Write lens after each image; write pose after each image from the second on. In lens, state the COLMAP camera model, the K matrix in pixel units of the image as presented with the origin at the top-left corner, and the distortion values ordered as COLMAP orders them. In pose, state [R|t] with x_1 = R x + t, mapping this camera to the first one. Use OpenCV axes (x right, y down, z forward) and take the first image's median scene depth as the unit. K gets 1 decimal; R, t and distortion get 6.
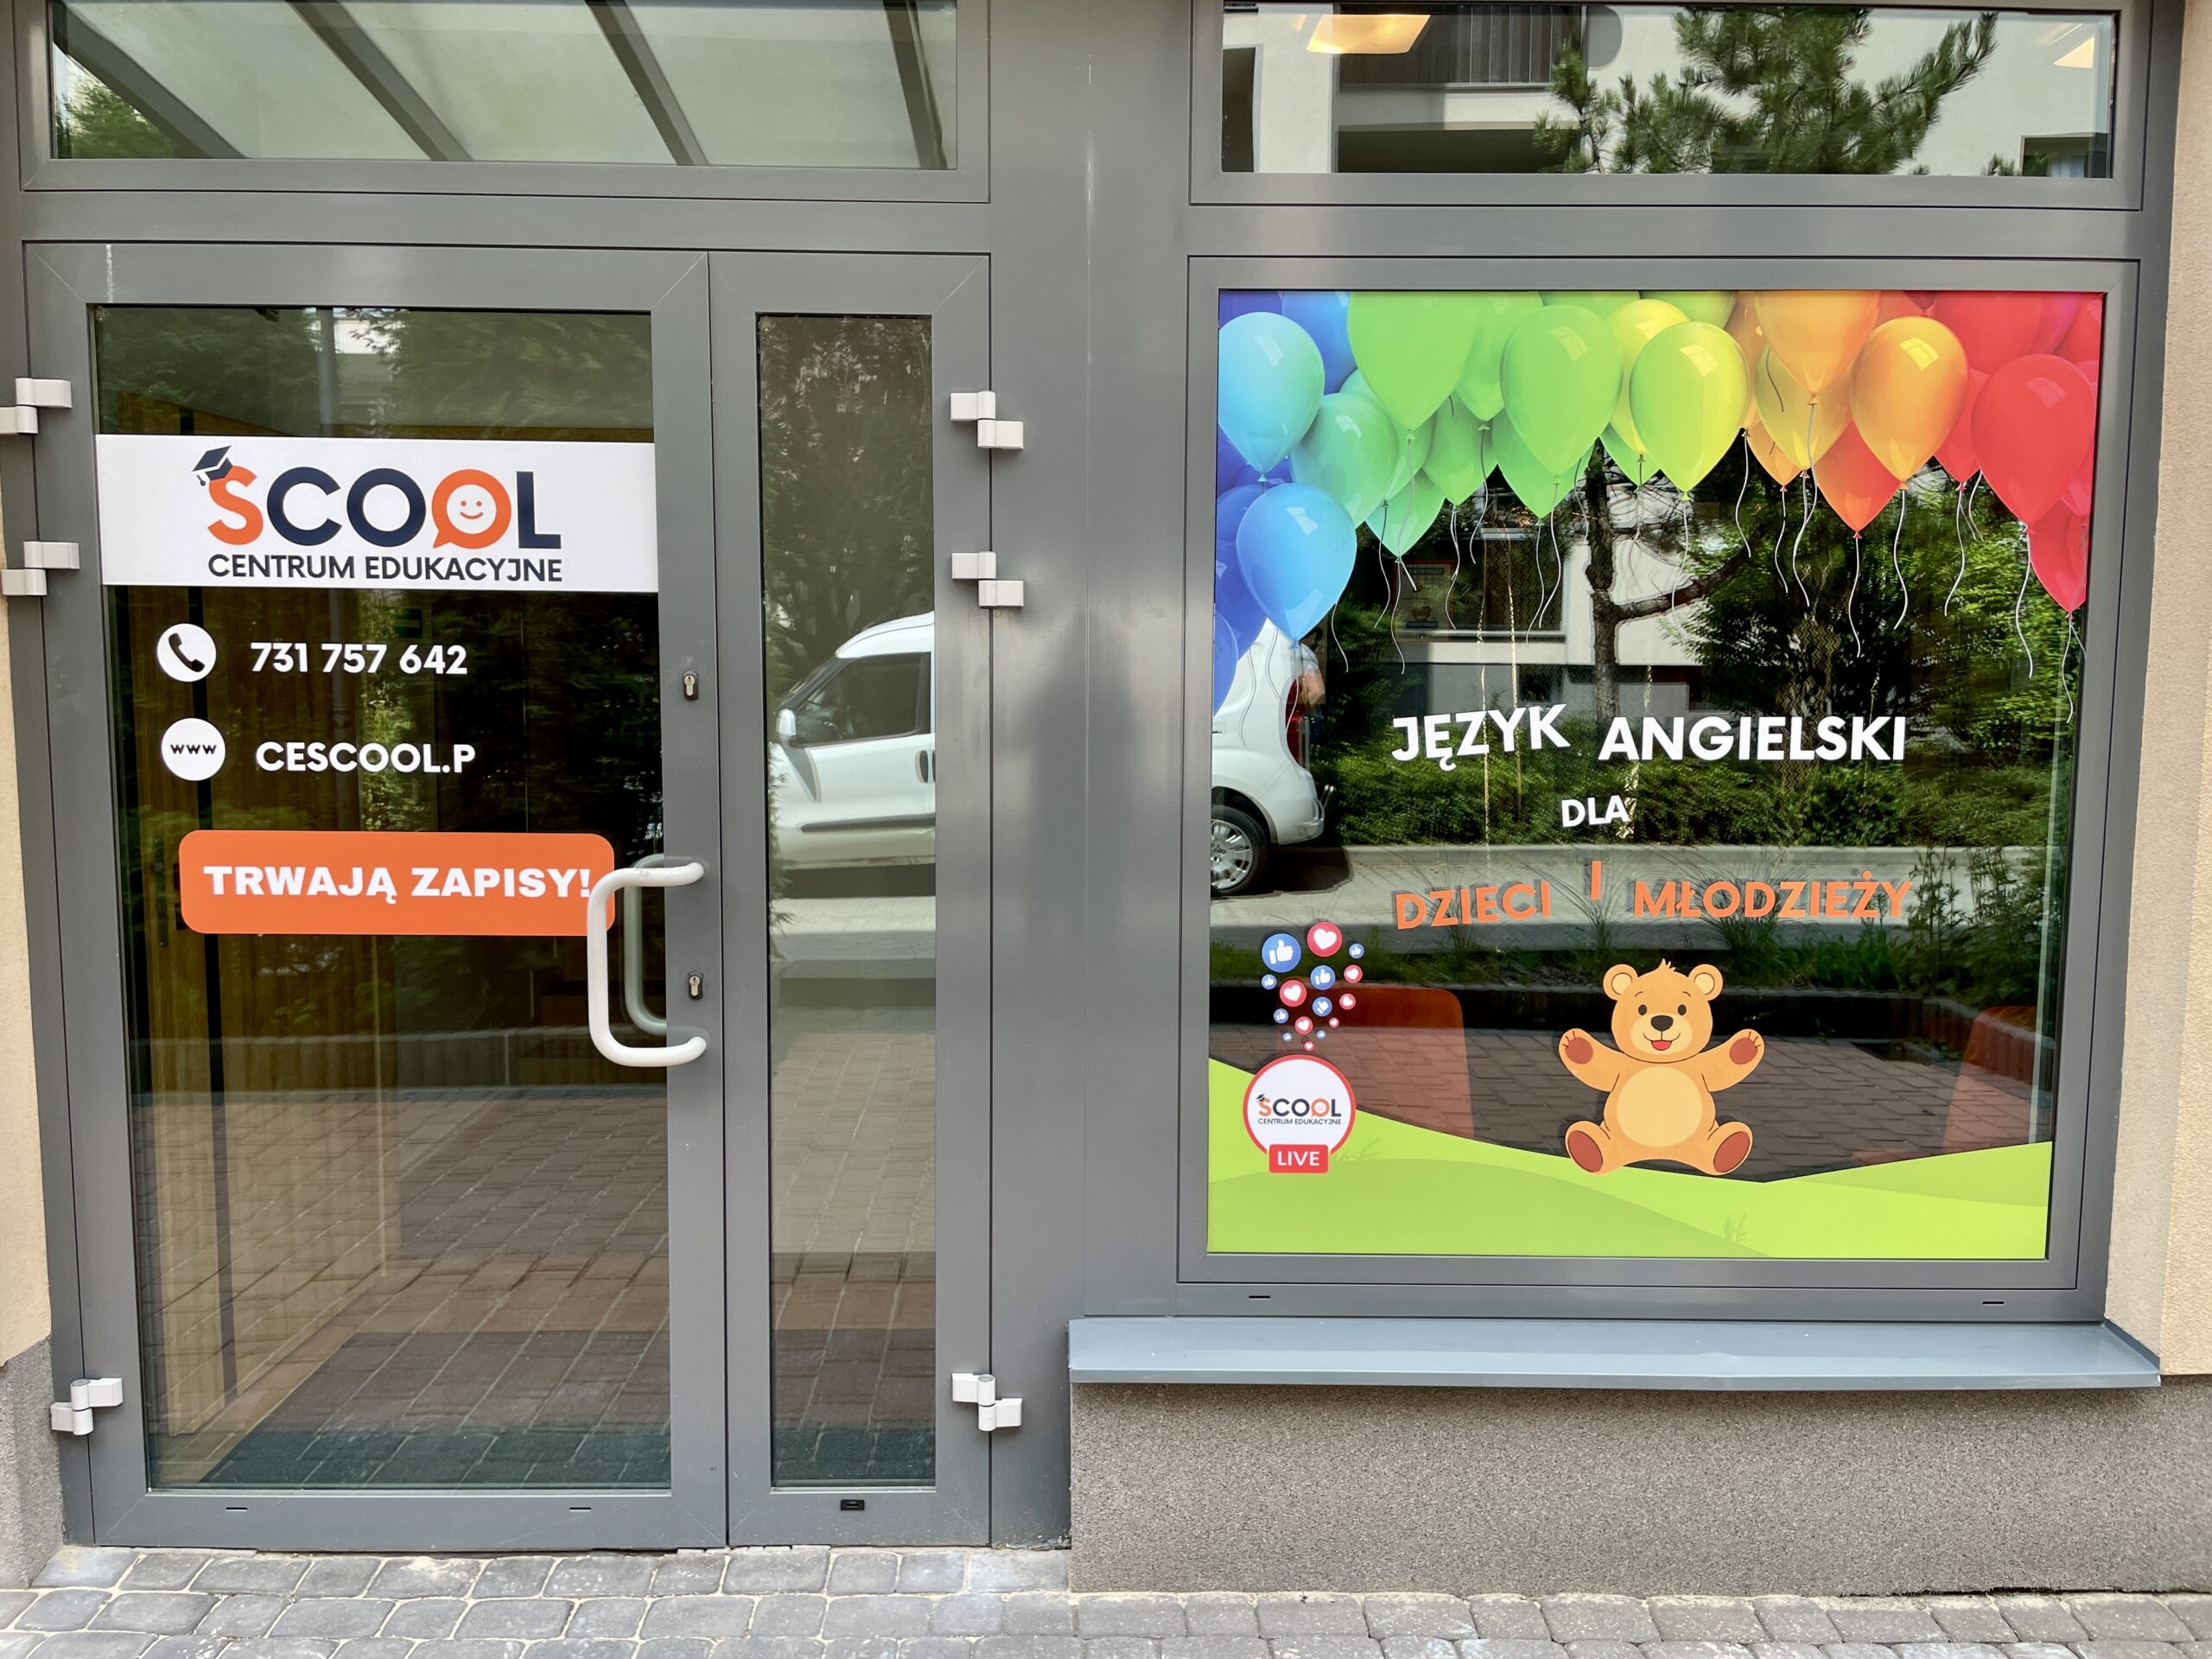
lens RADIAL K [[1681.9, 0, 1009.3], [0, 1681.9, 823.6], [0, 0, 1]] dist [0.091385, -0.102650]
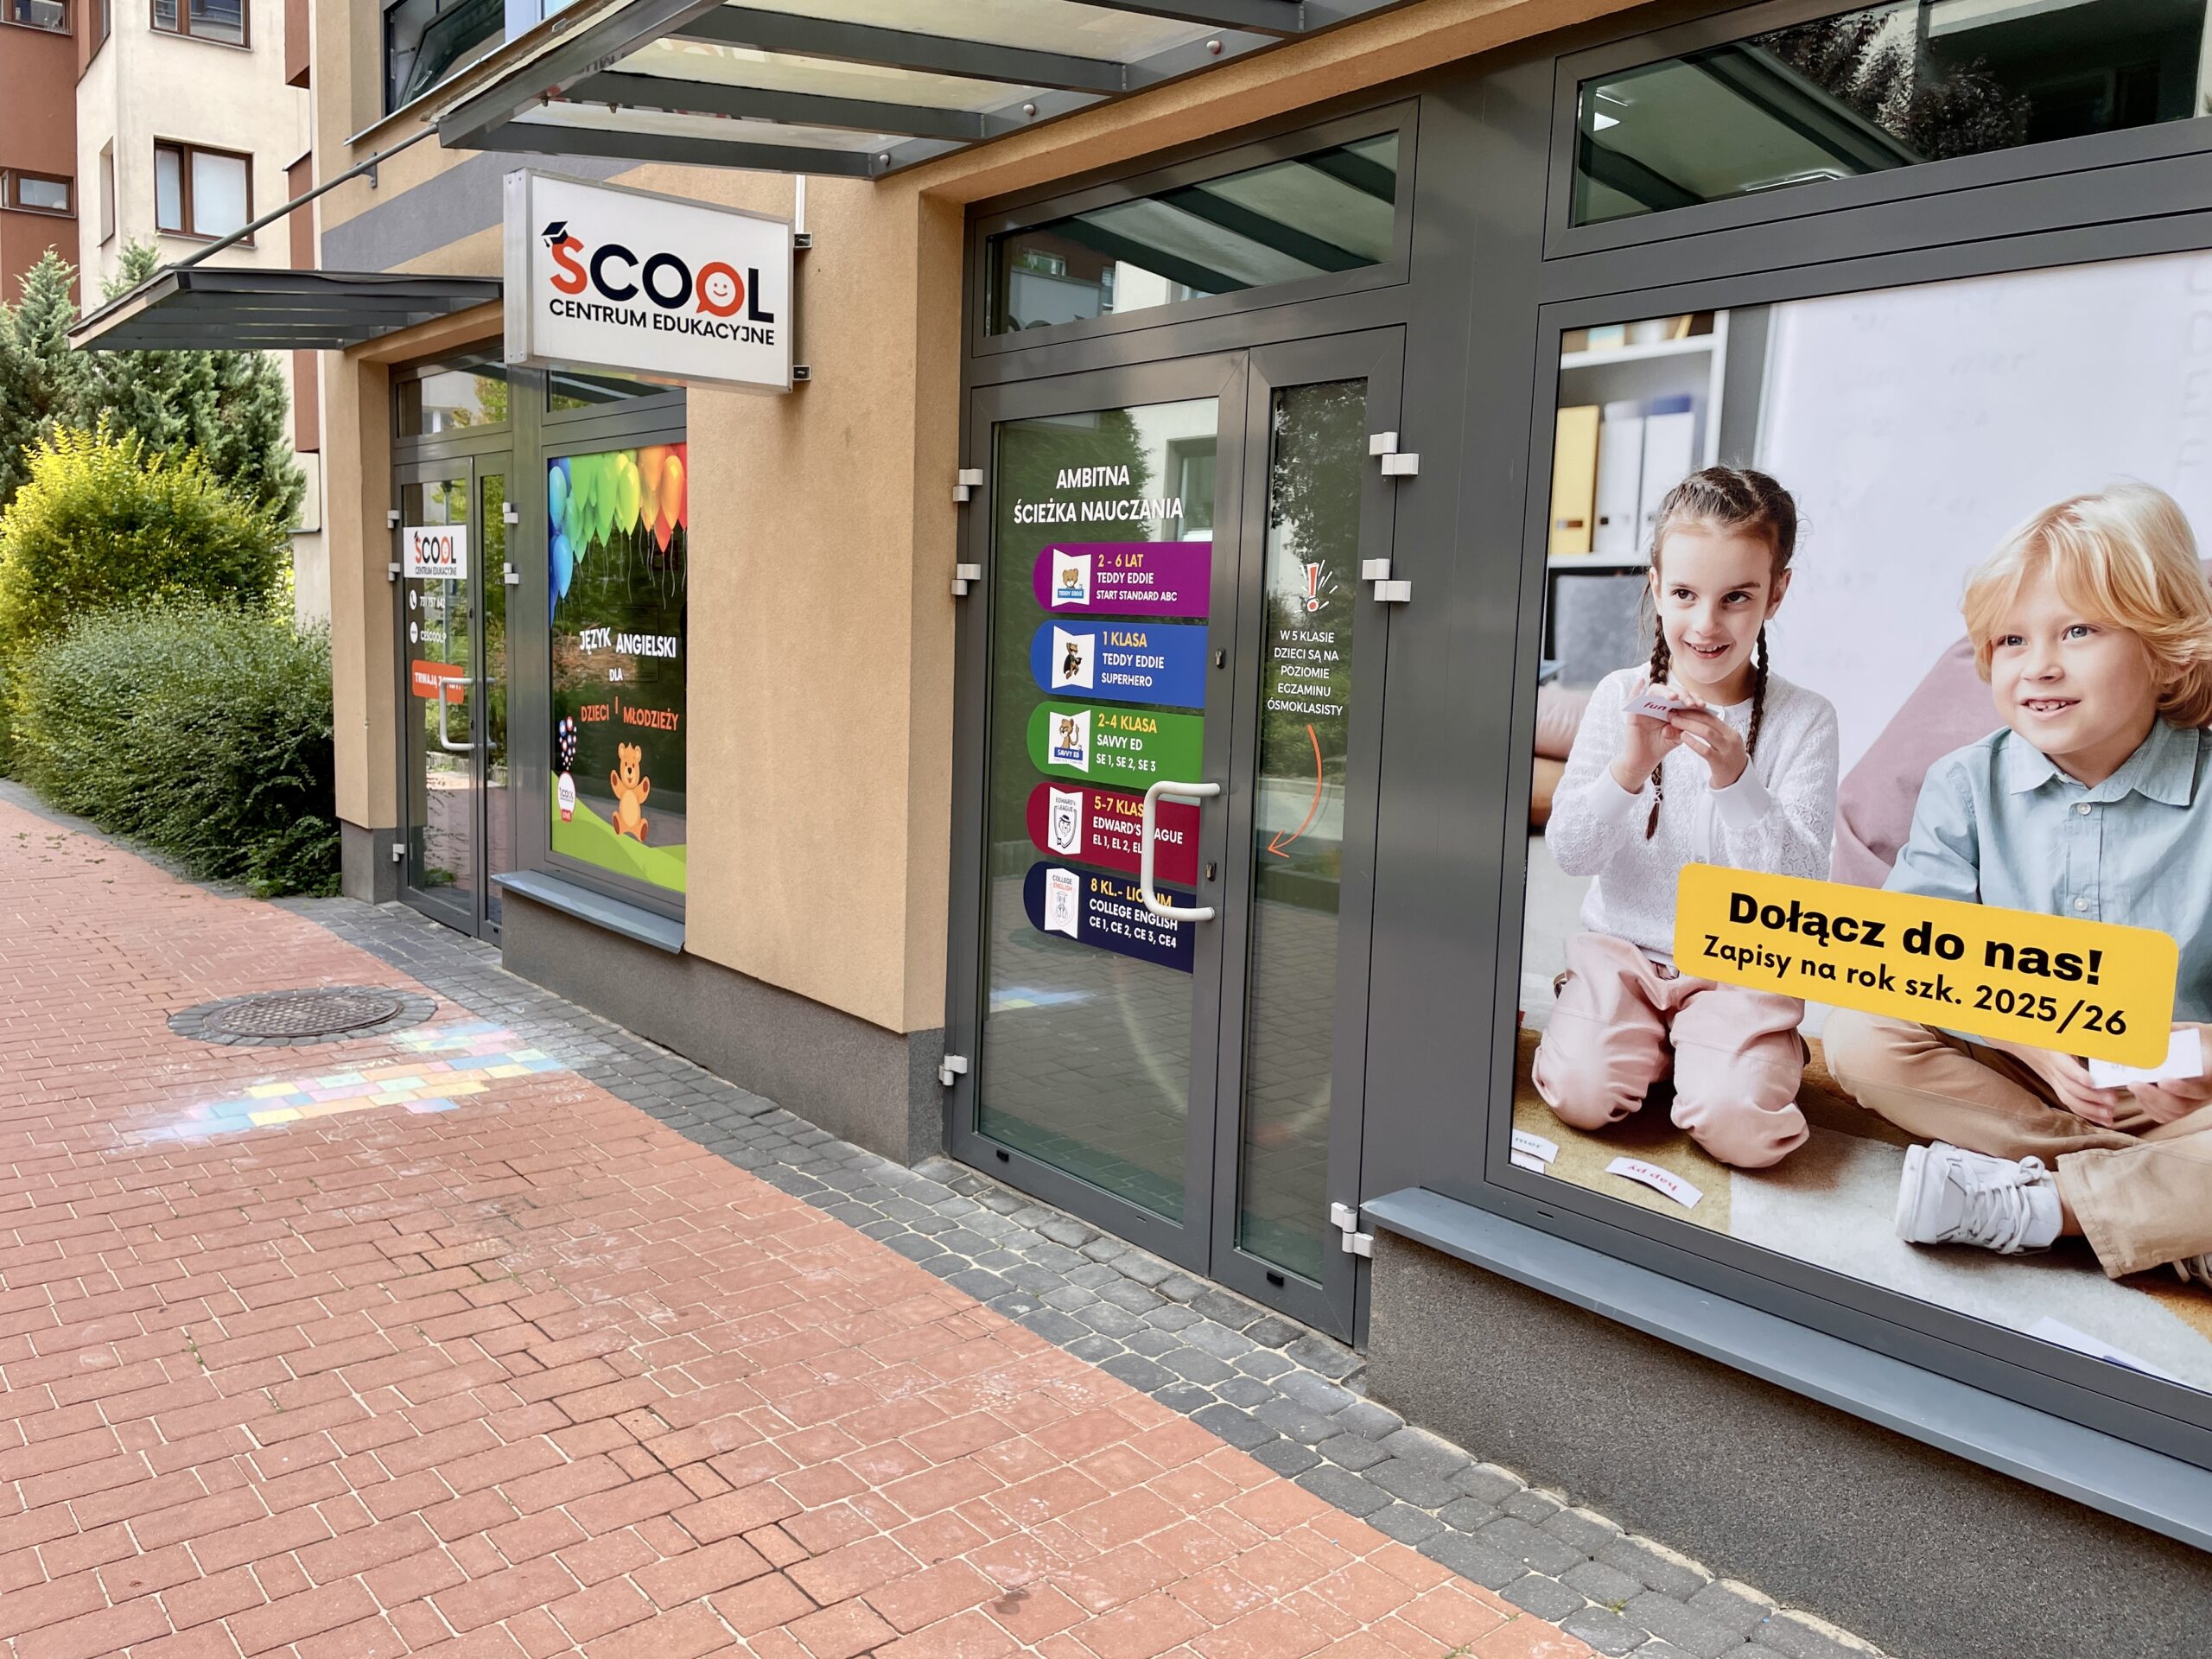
lens RADIAL K [[1681.9, 0, 1009.3], [0, 1681.9, 823.6], [0, 0, 1]] dist [0.091385, -0.102650]
pose [[0.598390, 0.110210, -0.793589, 0.859695], [-0.115211, 0.992036, 0.050898, 0.005124], [0.792878, 0.060973, 0.606322, 0.015689]]
